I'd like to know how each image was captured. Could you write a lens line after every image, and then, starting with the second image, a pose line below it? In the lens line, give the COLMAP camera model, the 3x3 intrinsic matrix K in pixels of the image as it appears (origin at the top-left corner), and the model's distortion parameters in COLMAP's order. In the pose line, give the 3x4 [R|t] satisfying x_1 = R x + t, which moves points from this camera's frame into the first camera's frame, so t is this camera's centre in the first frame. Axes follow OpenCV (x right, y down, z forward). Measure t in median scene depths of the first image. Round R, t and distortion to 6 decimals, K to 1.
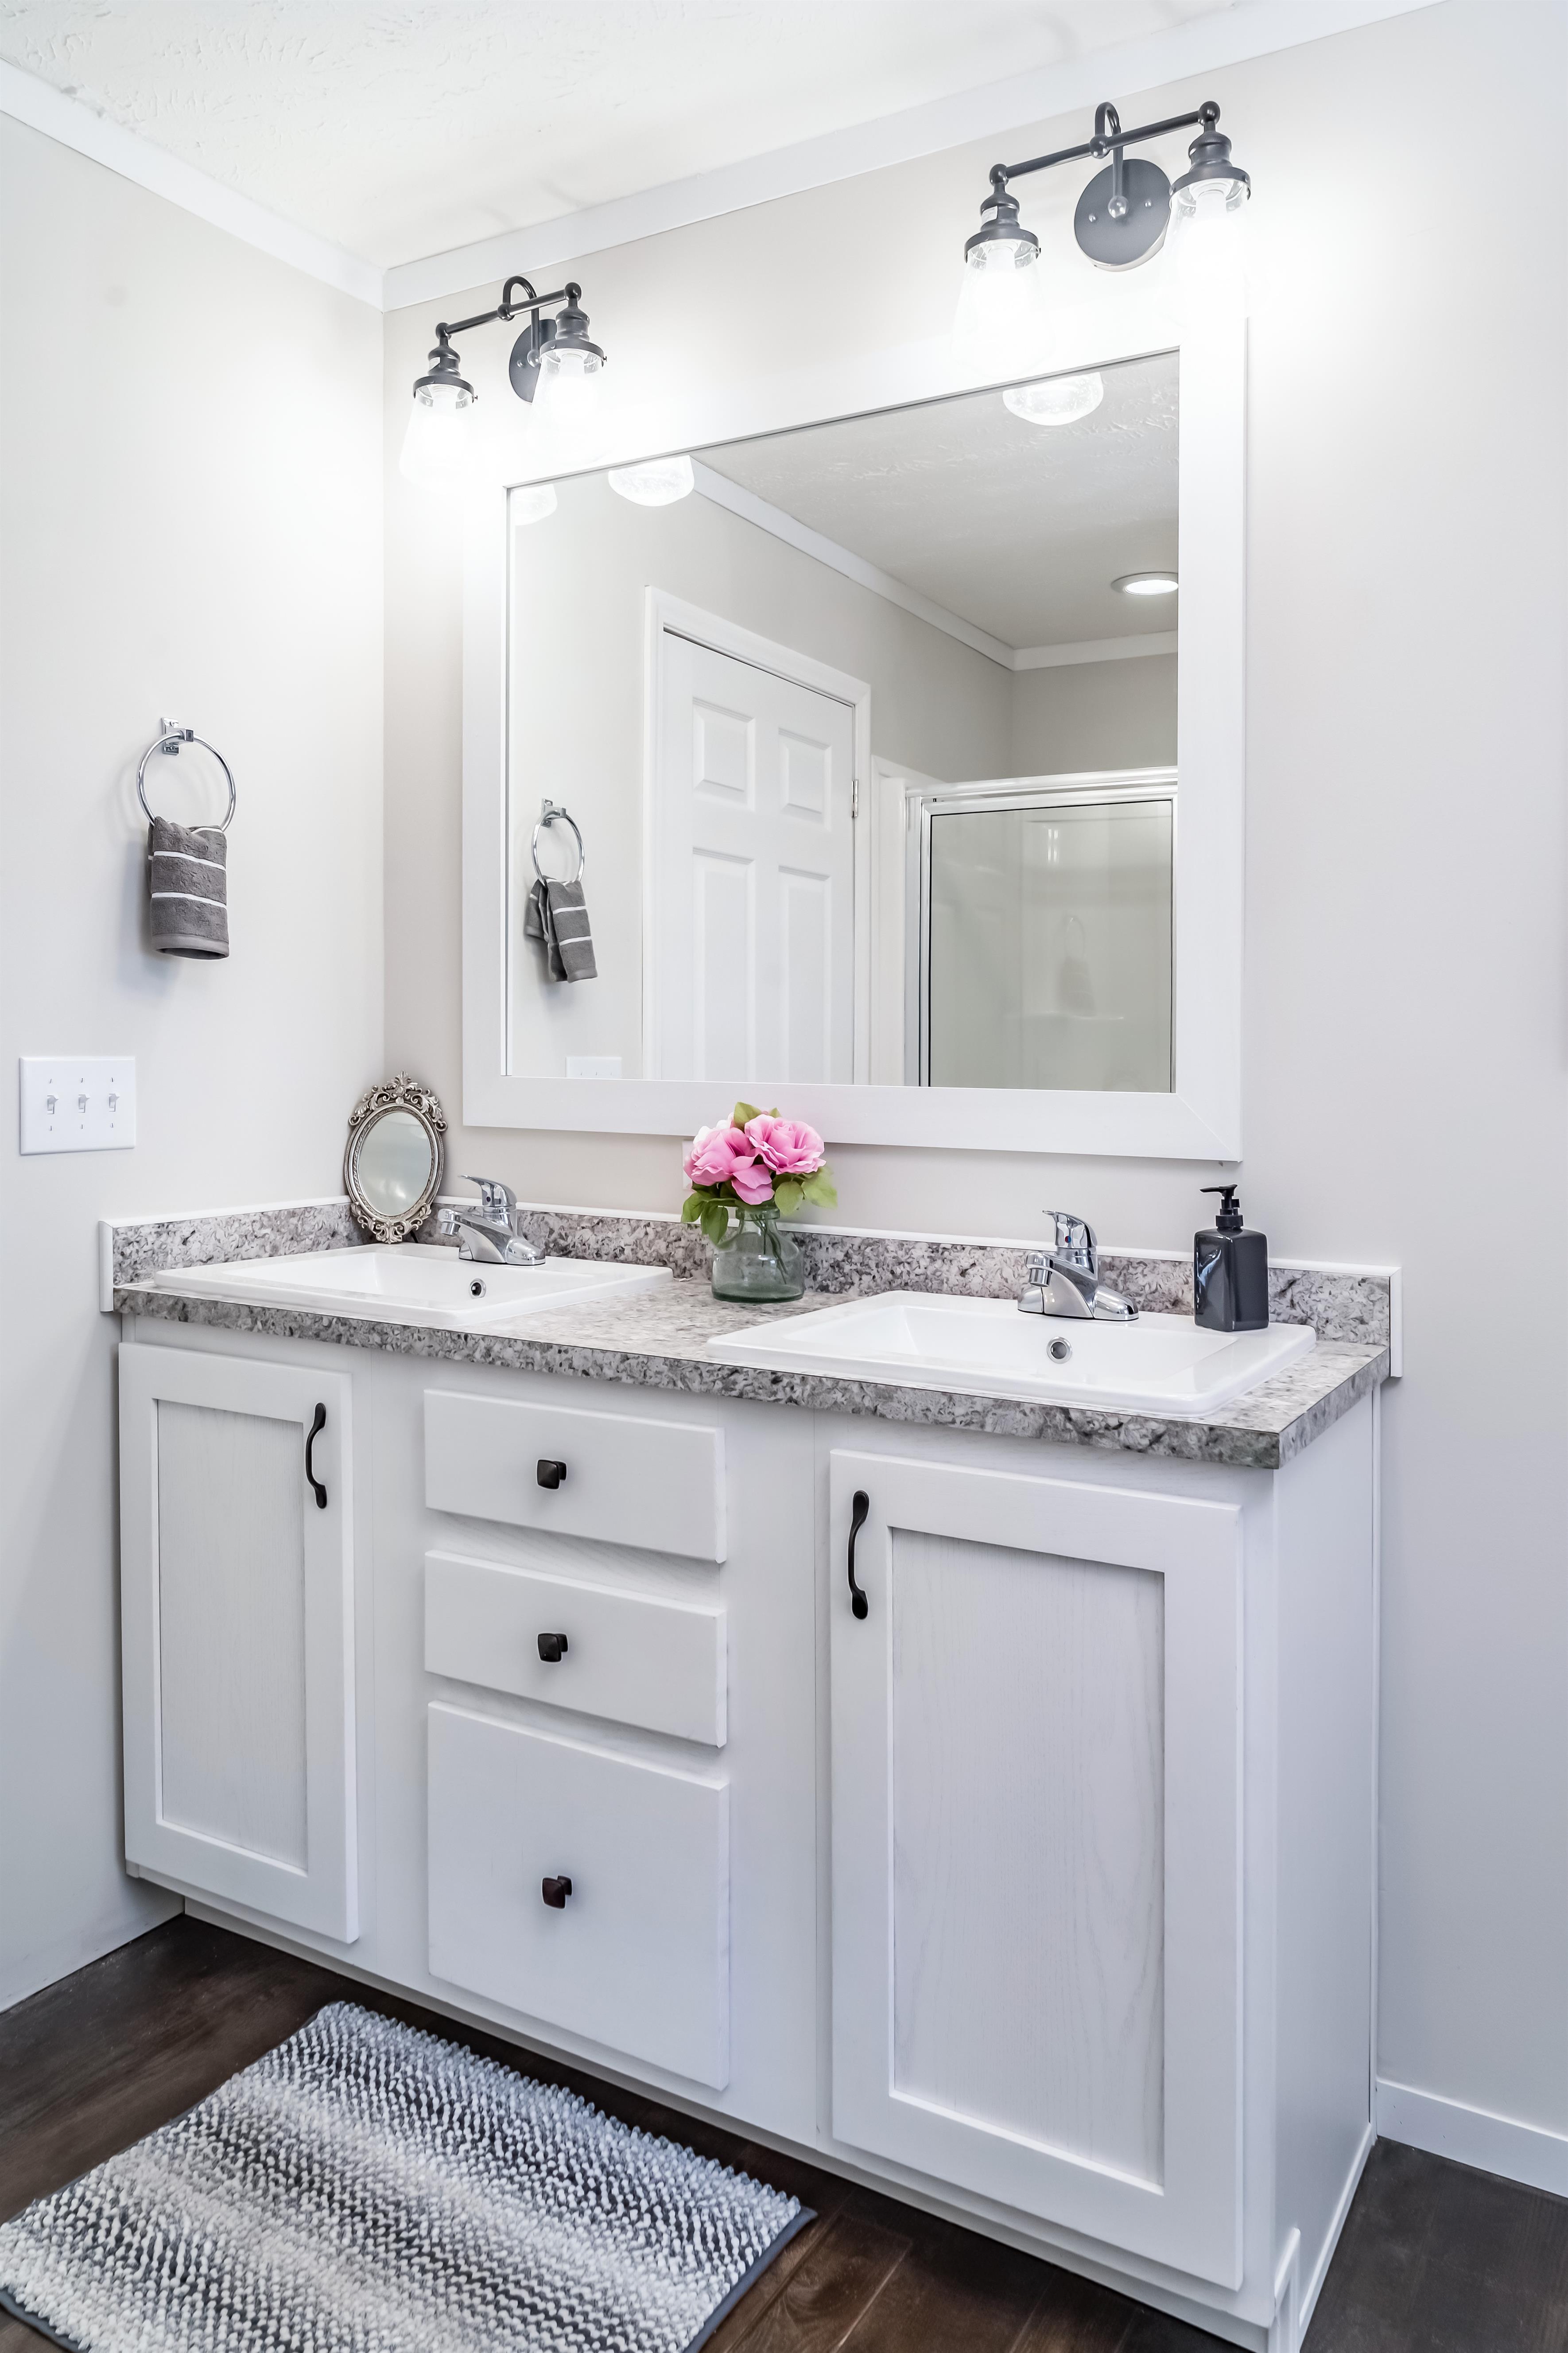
lens RADIAL K [[1625.0, 0, 784.0], [0, 1625.0, 1176.5], [0, 0, 1]] dist [0.001067, 0.002070]
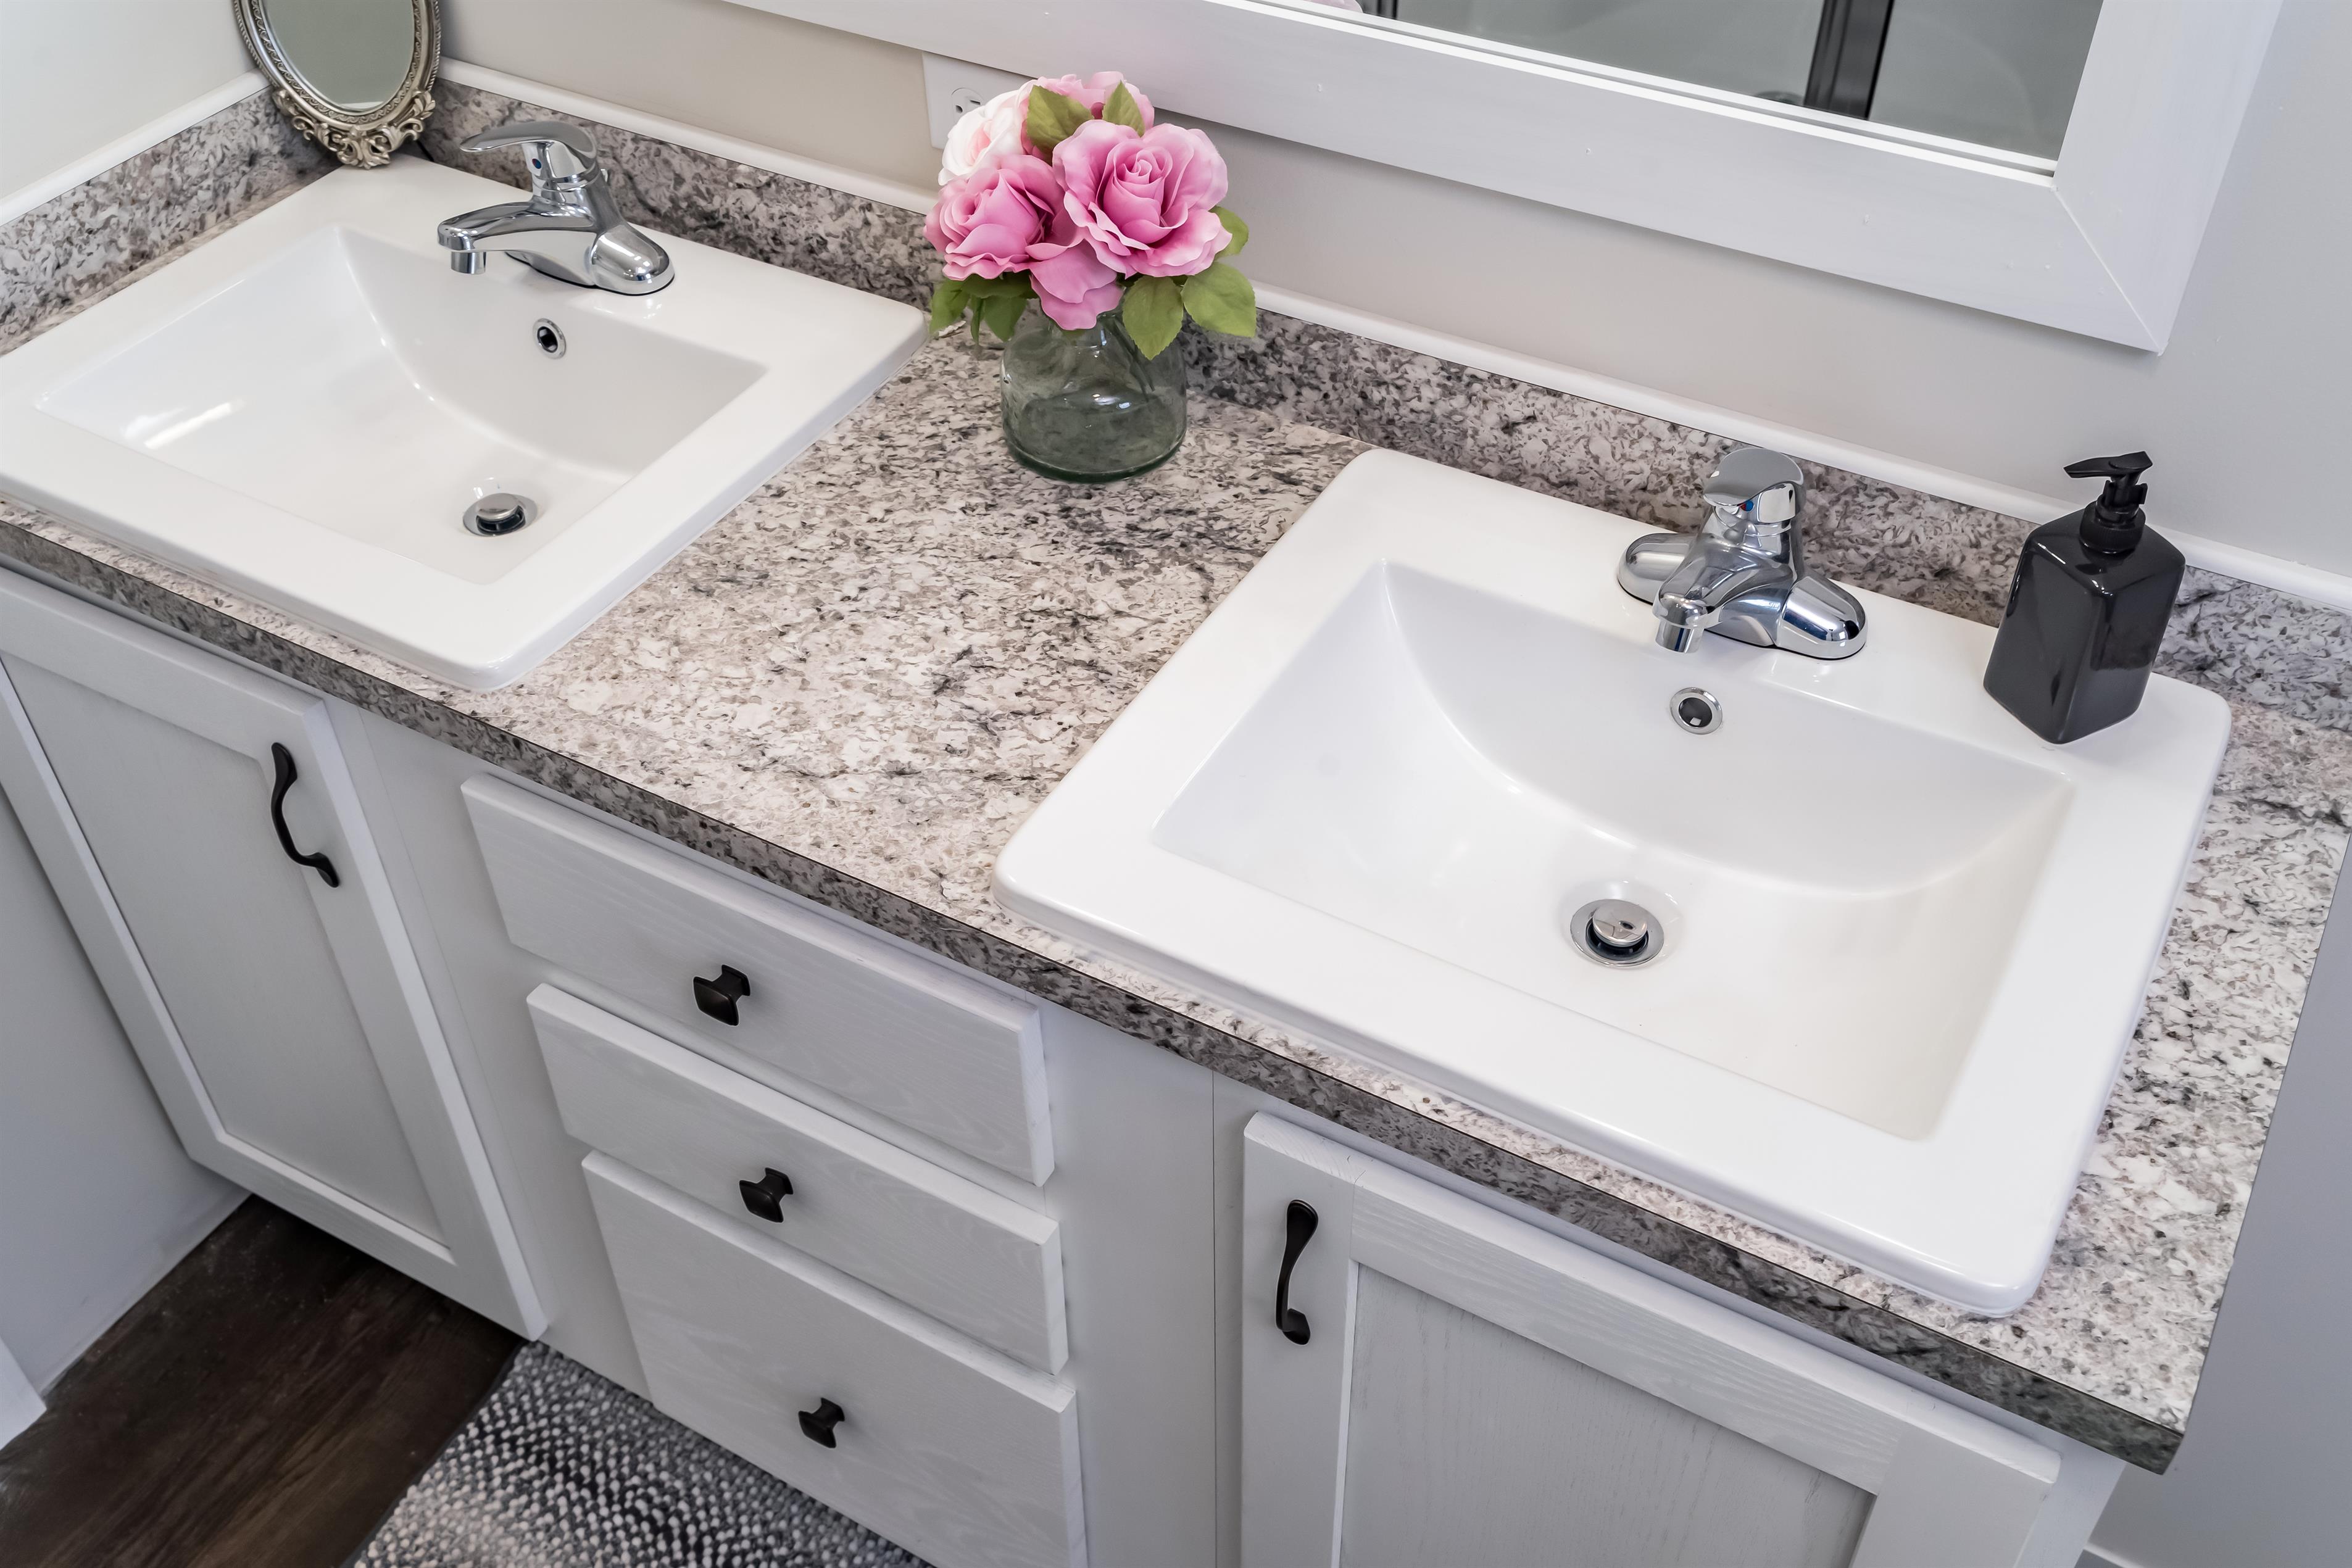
lens RADIAL K [[2178.1, 0, 1123.3], [0, 2178.1, 789.3], [0, 0, 1]] dist [0.005817, 0.023612]
pose [[0.999616, -0.018349, -0.020788, 0.005176], [0.027332, 0.778229, 0.627386, -0.288023], [0.004665, -0.627713, 0.778431, 0.435814]]
